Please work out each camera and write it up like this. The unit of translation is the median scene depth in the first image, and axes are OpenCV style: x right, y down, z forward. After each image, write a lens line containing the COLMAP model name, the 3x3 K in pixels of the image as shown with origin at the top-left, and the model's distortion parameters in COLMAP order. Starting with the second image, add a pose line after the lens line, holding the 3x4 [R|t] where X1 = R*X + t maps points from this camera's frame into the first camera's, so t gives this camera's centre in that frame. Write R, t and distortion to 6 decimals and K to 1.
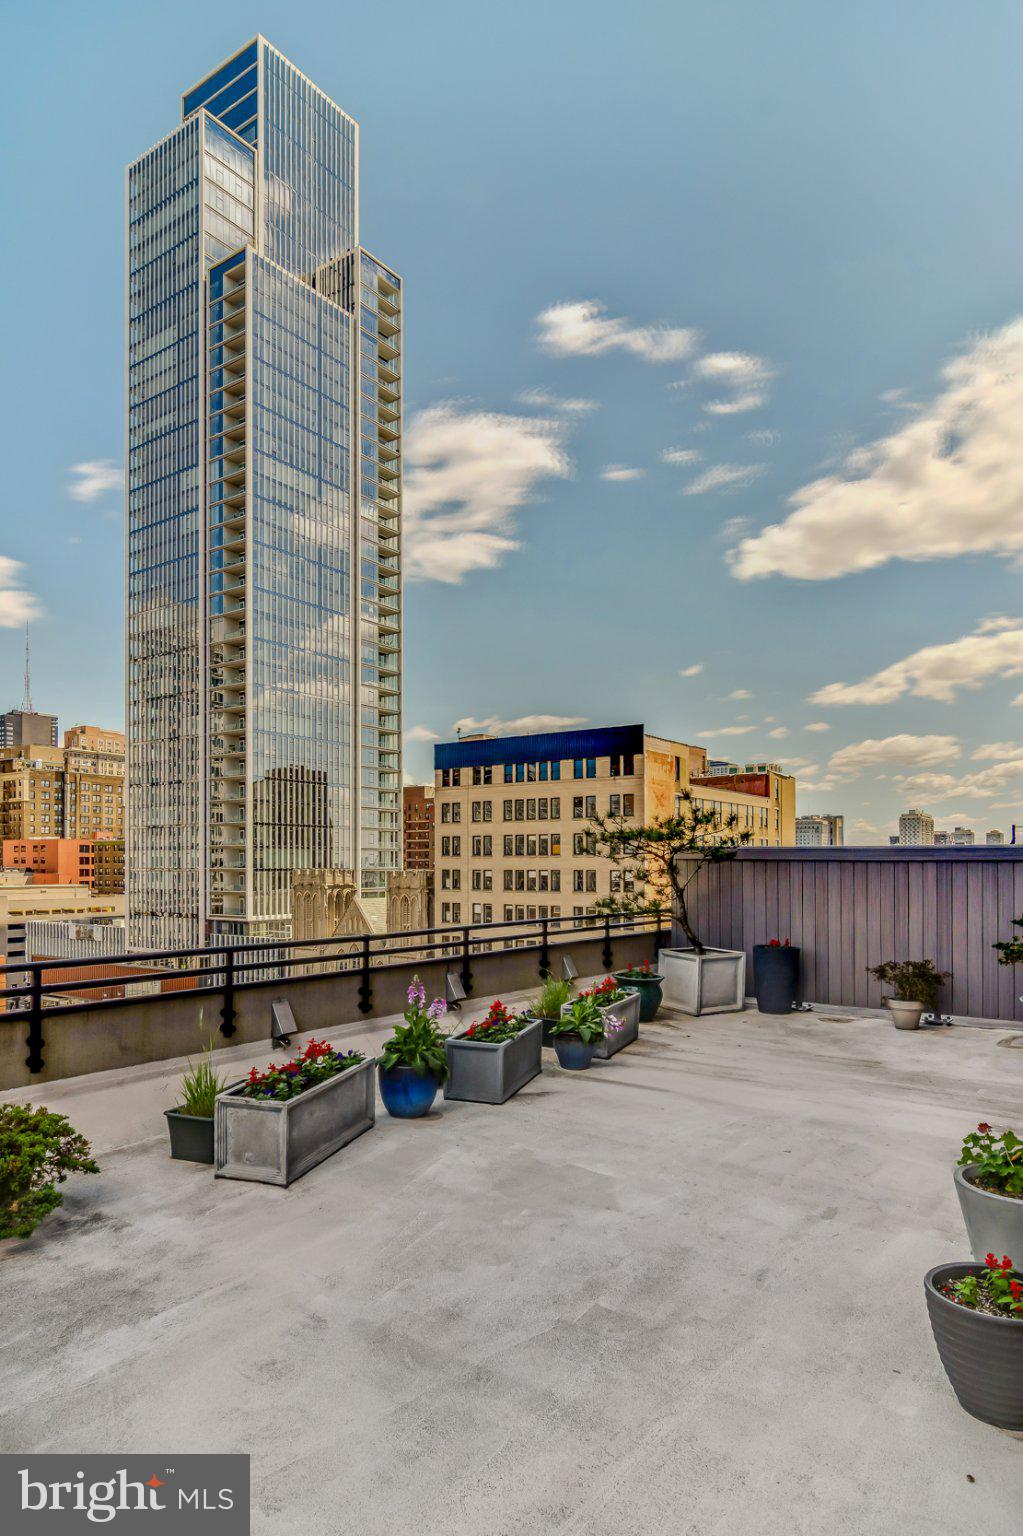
lens RADIAL K [[868.9, 0, 540.2], [0, 868.9, 854.9], [0, 0, 1]] dist [-0.007796, -0.002839]
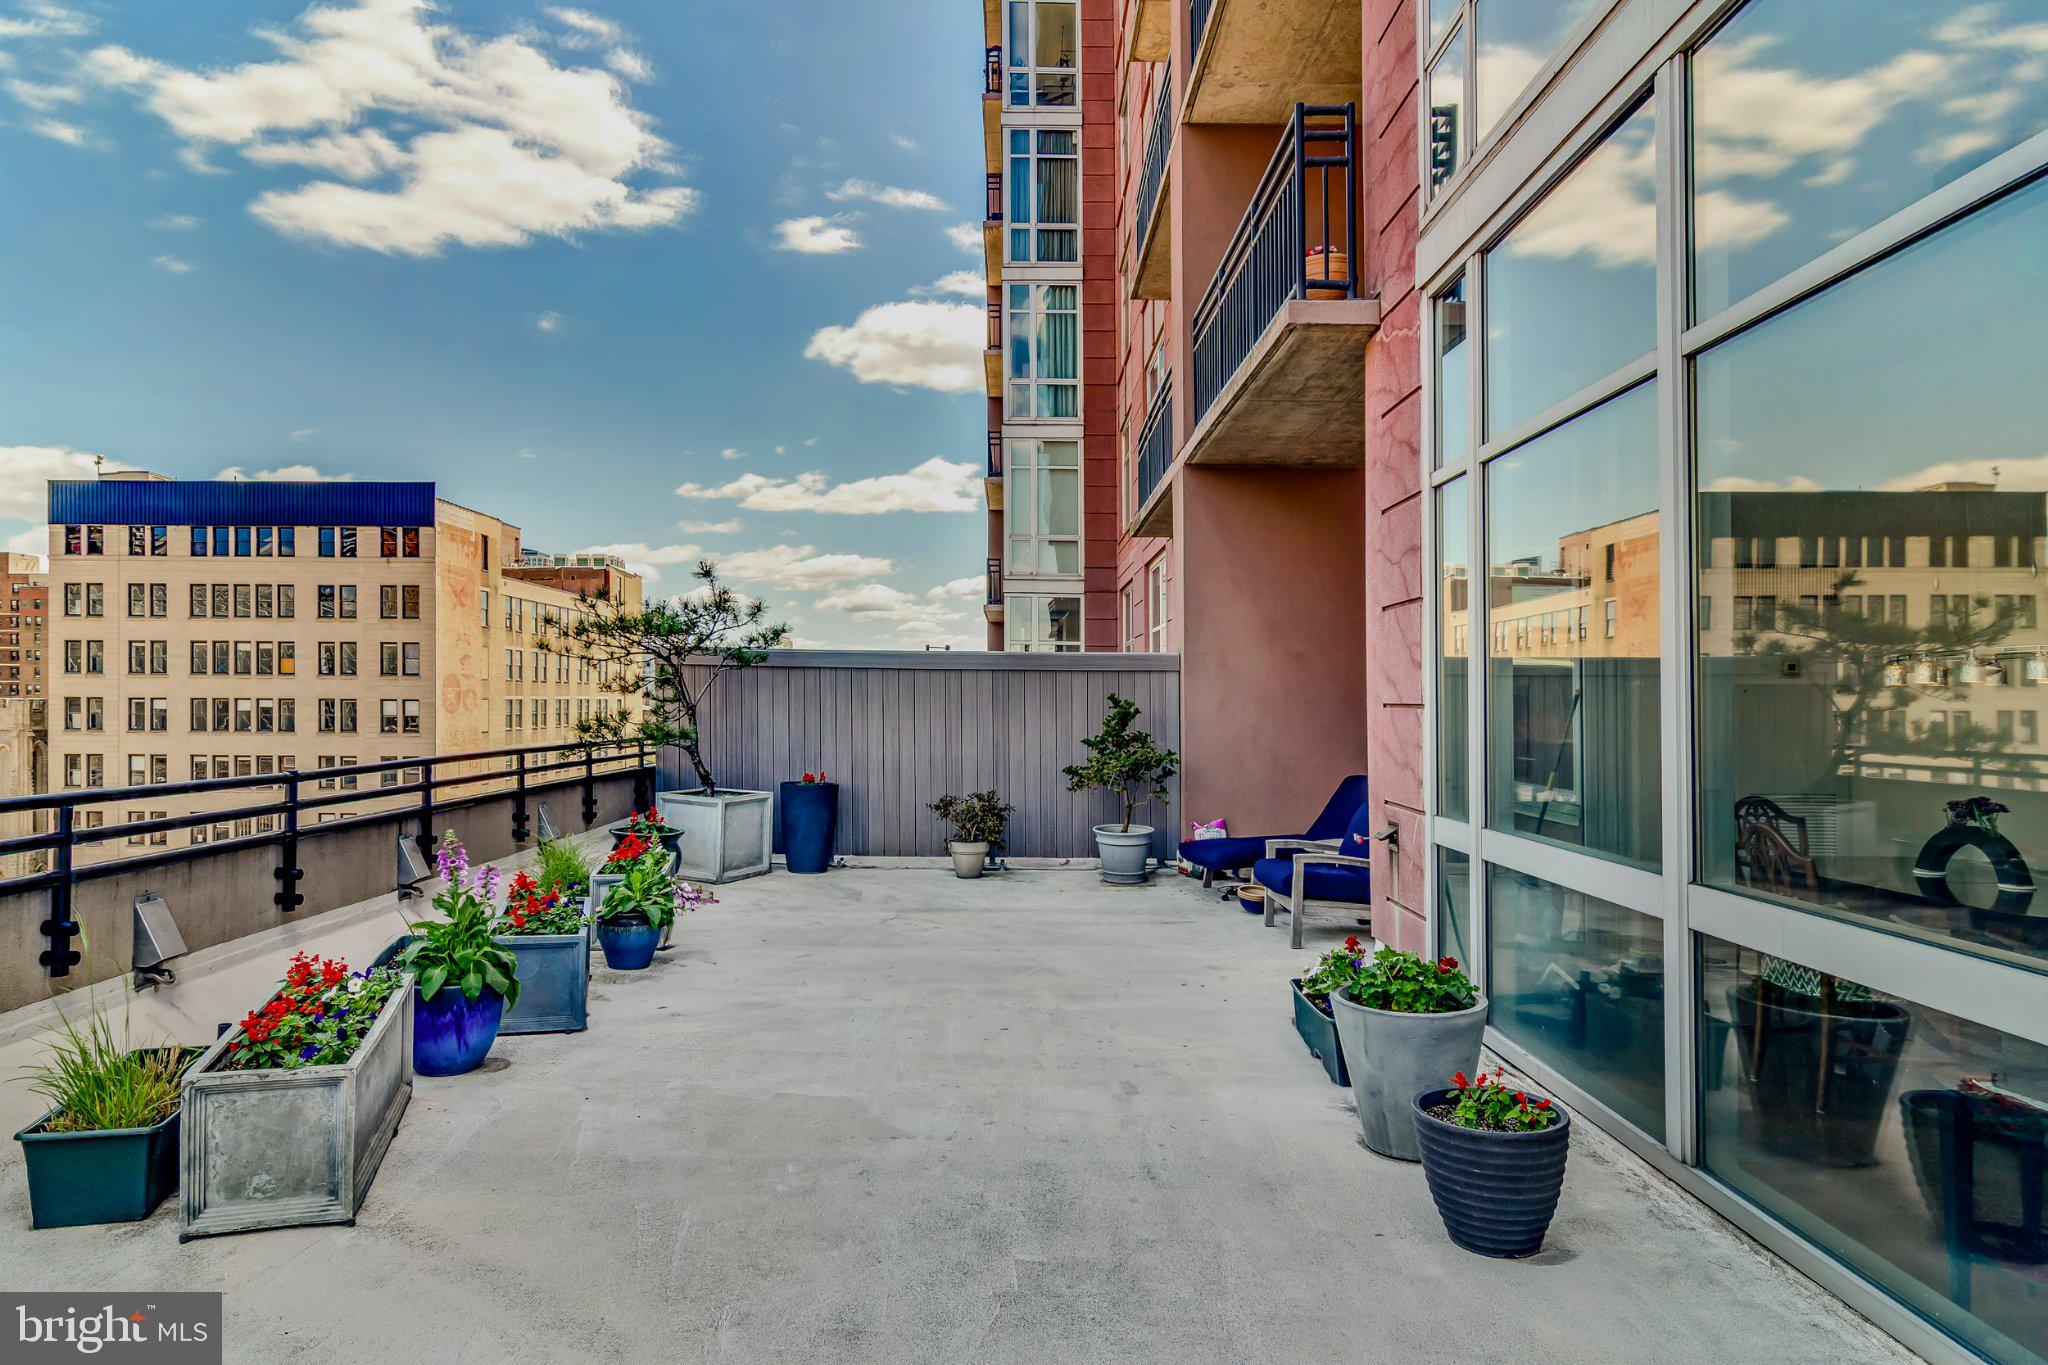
lens RADIAL K [[1158.6, 0, 991.5], [0, 1158.6, 701.6], [0, 0, 1]] dist [-0.007796, -0.002839]
pose [[0.831726, 0.001718, 0.555183, -0.146563], [-0.010887, 0.999853, 0.013217, 0.019736], [-0.555079, -0.017037, 0.831623, 0.080317]]
